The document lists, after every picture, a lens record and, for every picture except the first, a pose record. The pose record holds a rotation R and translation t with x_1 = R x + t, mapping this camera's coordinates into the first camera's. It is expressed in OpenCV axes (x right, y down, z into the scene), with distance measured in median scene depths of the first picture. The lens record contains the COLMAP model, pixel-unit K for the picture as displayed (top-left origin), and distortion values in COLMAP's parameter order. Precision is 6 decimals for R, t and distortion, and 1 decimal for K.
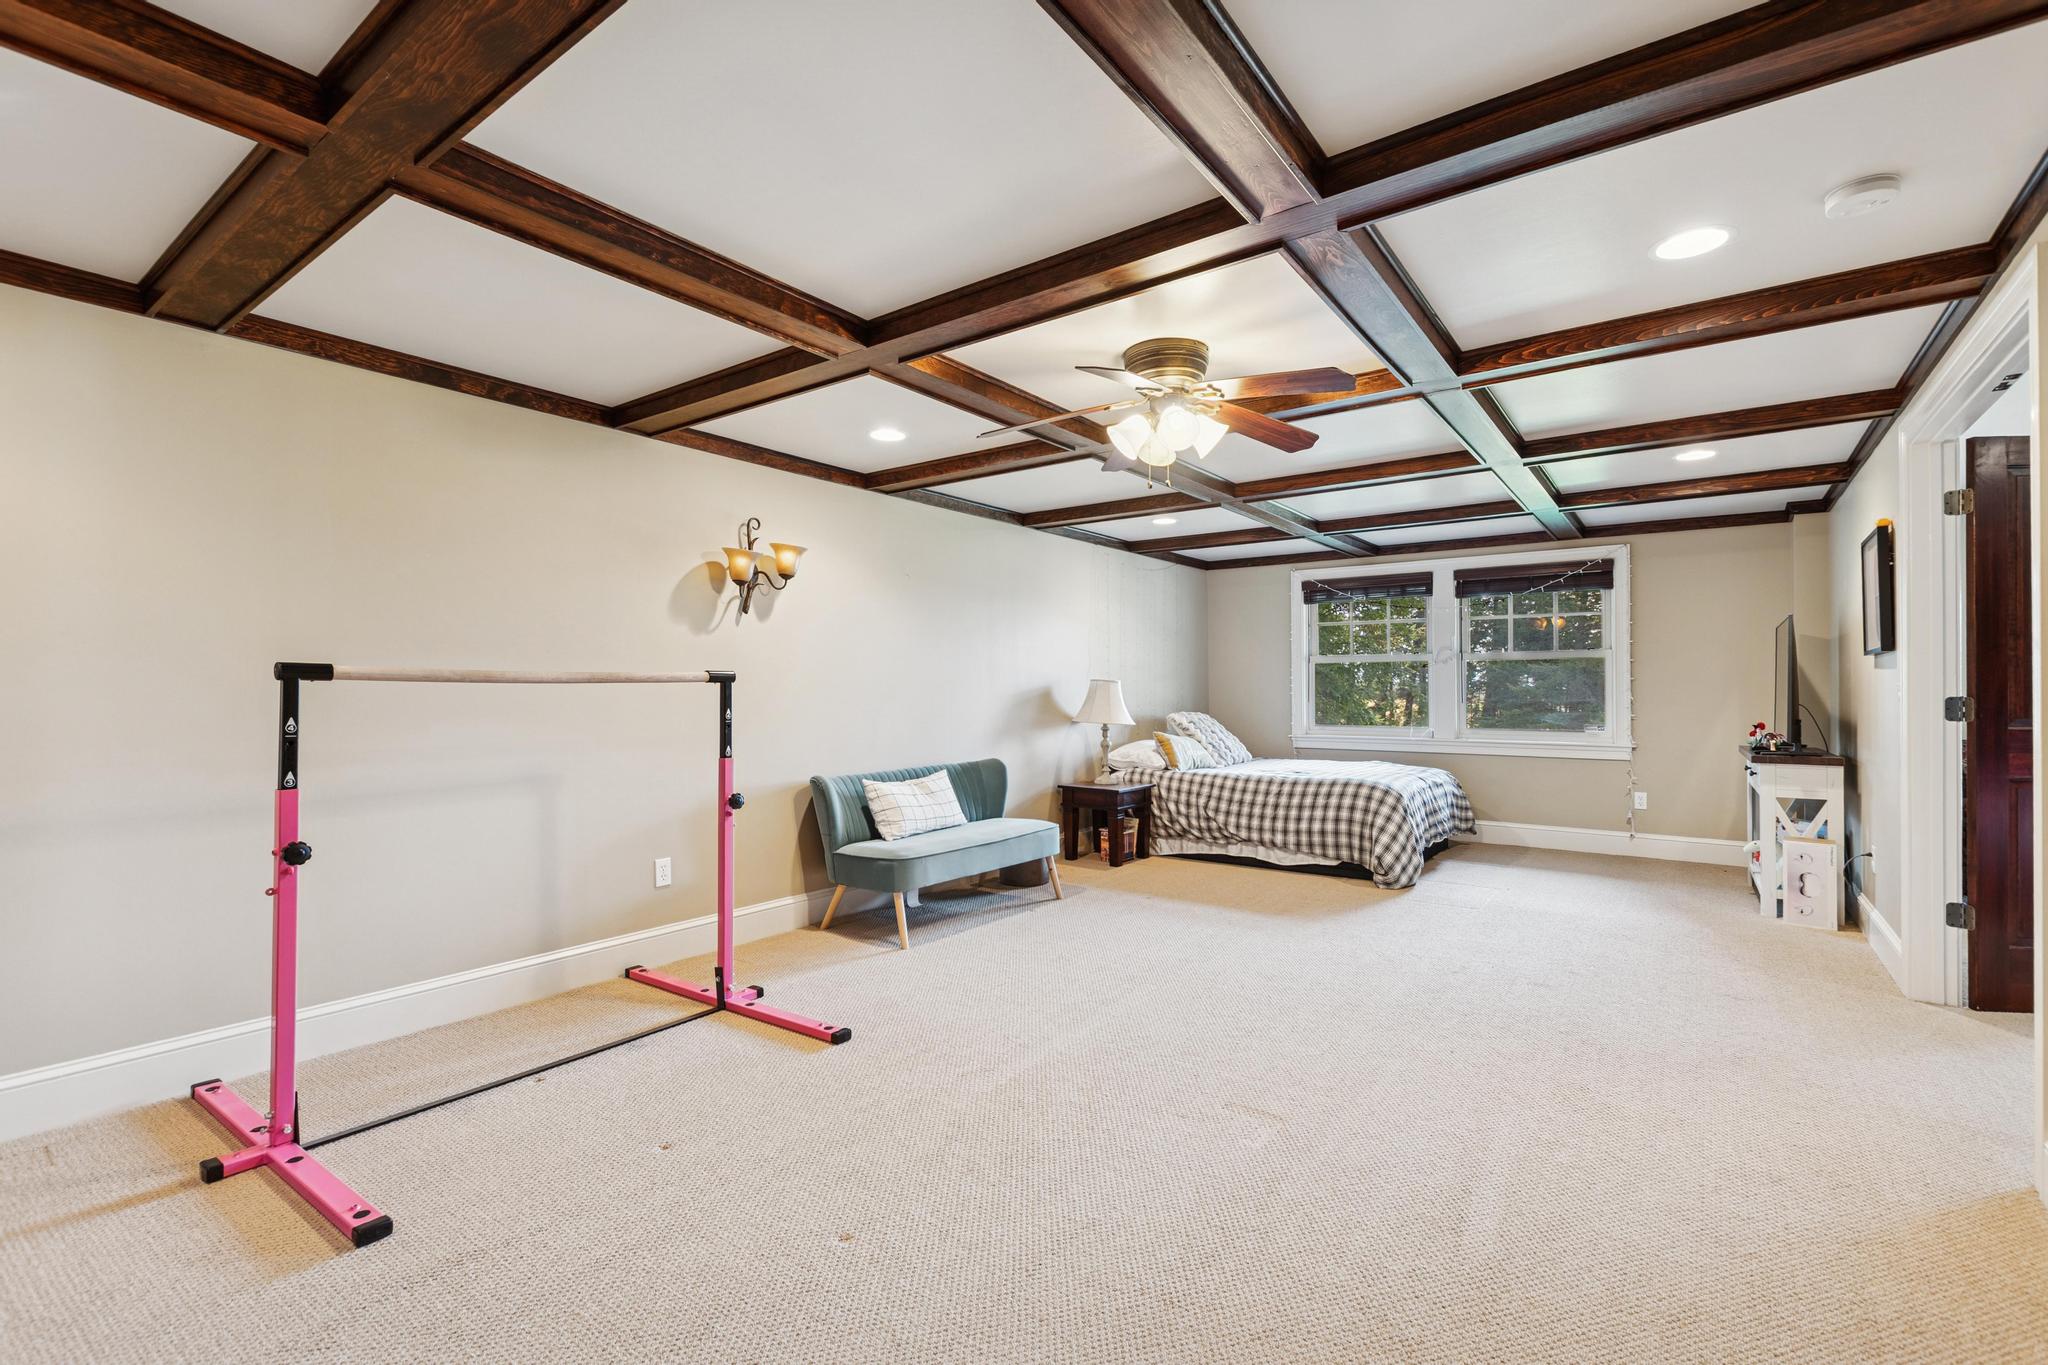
lens RADIAL K [[893.4, 0, 1014.5], [0, 893.4, 681.8], [0, 0, 1]] dist [0.002962, 0.000360]
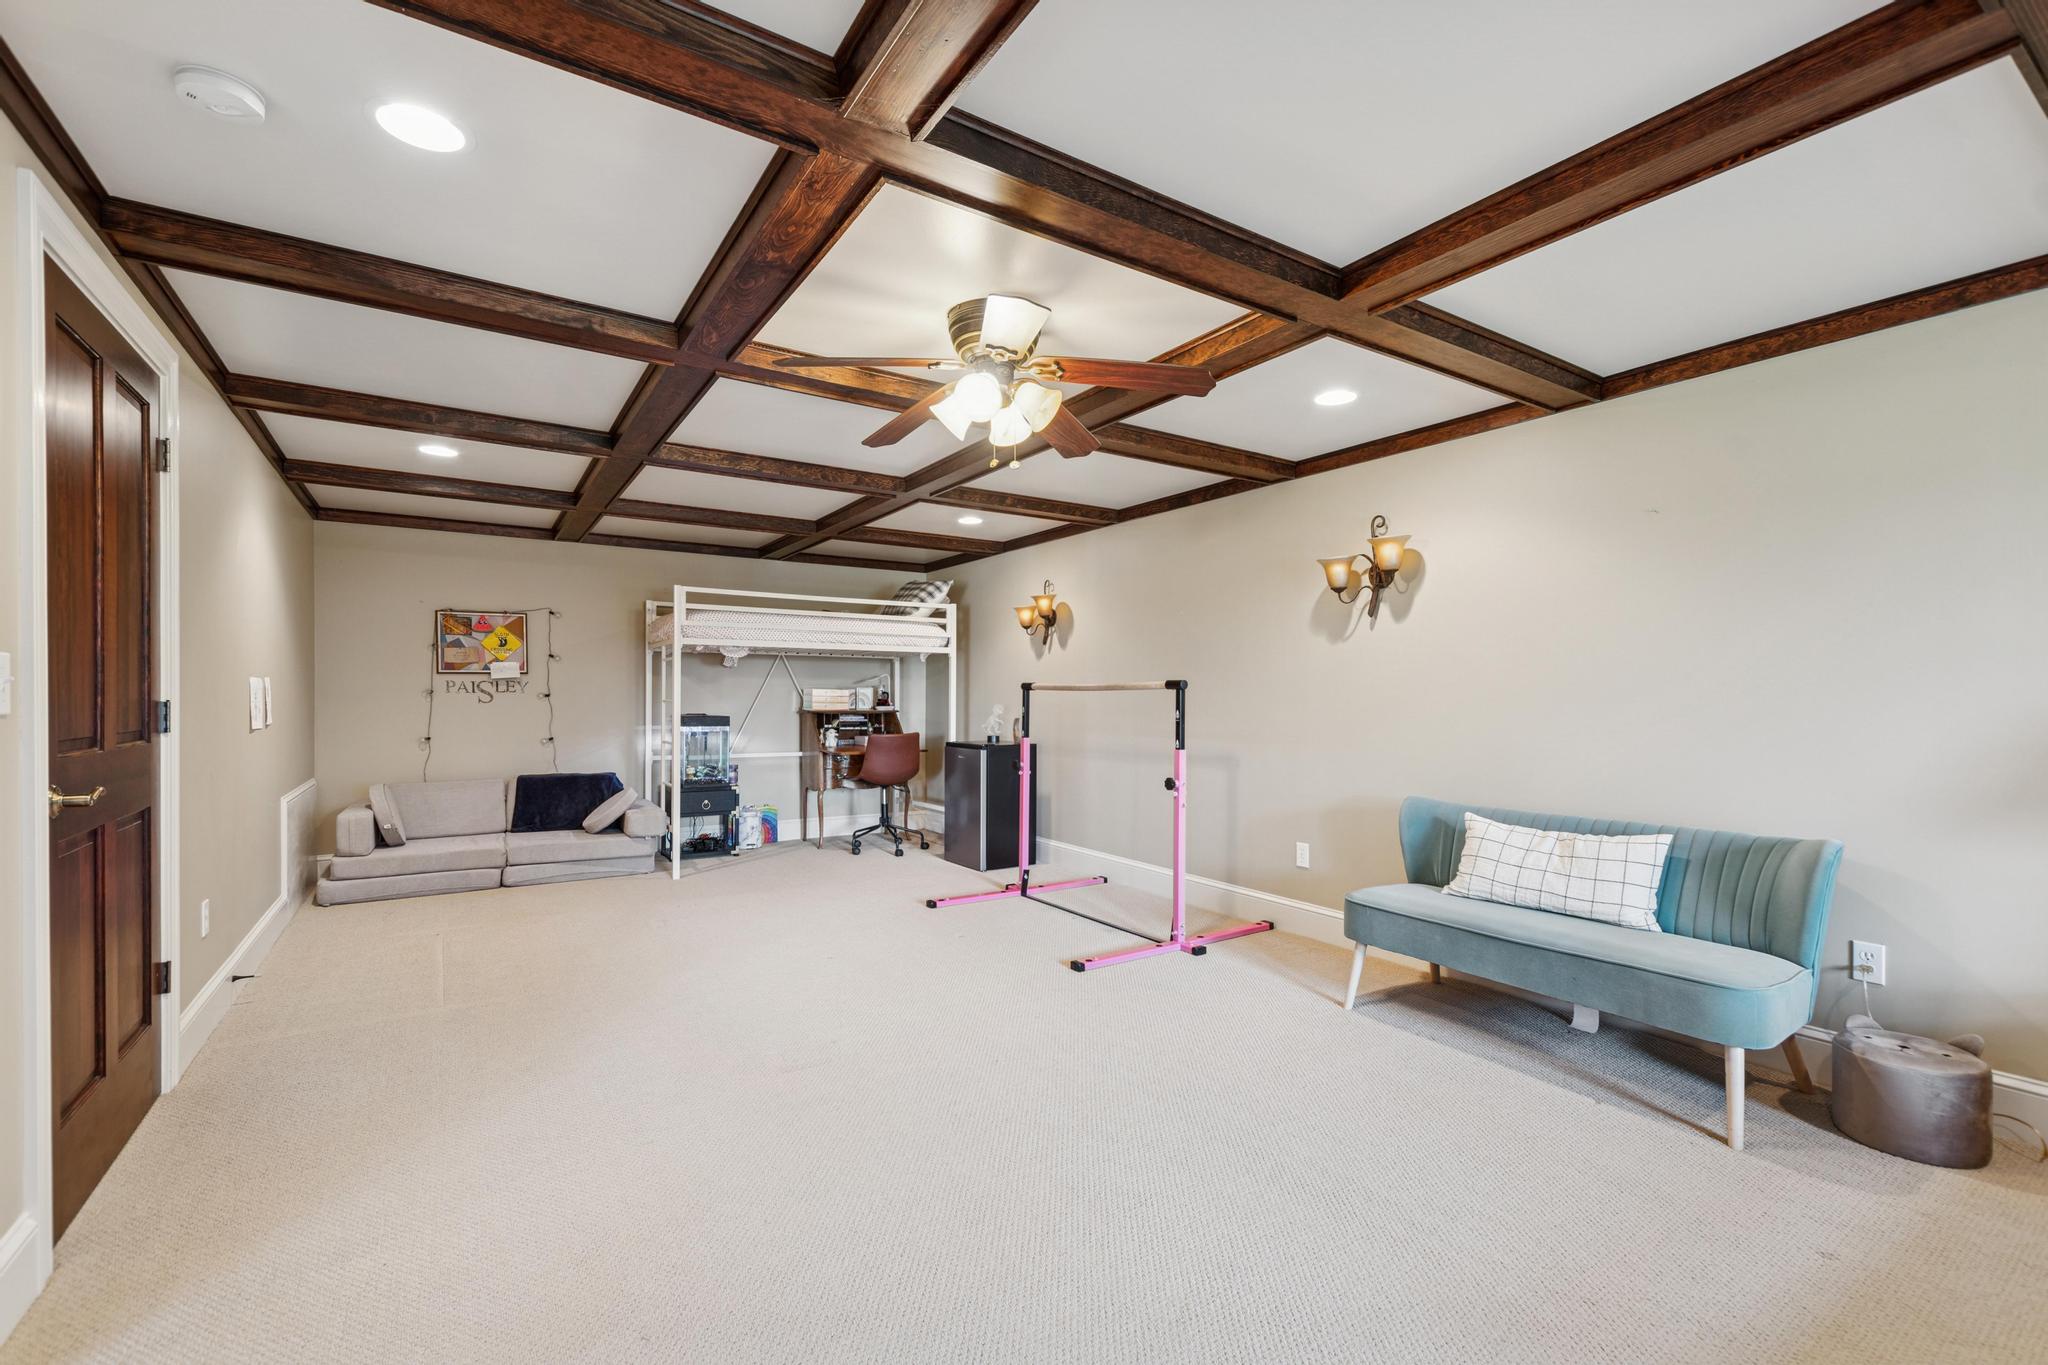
lens RADIAL K [[893.4, 0, 1015.1], [0, 893.4, 694.6], [0, 0, 1]] dist [0.002962, 0.000360]
pose [[-0.346361, -0.001736, -0.938100, 0.800683], [0.004178, 0.999986, -0.003393, 0.010748], [0.938092, -0.005094, -0.346349, 1.051939]]
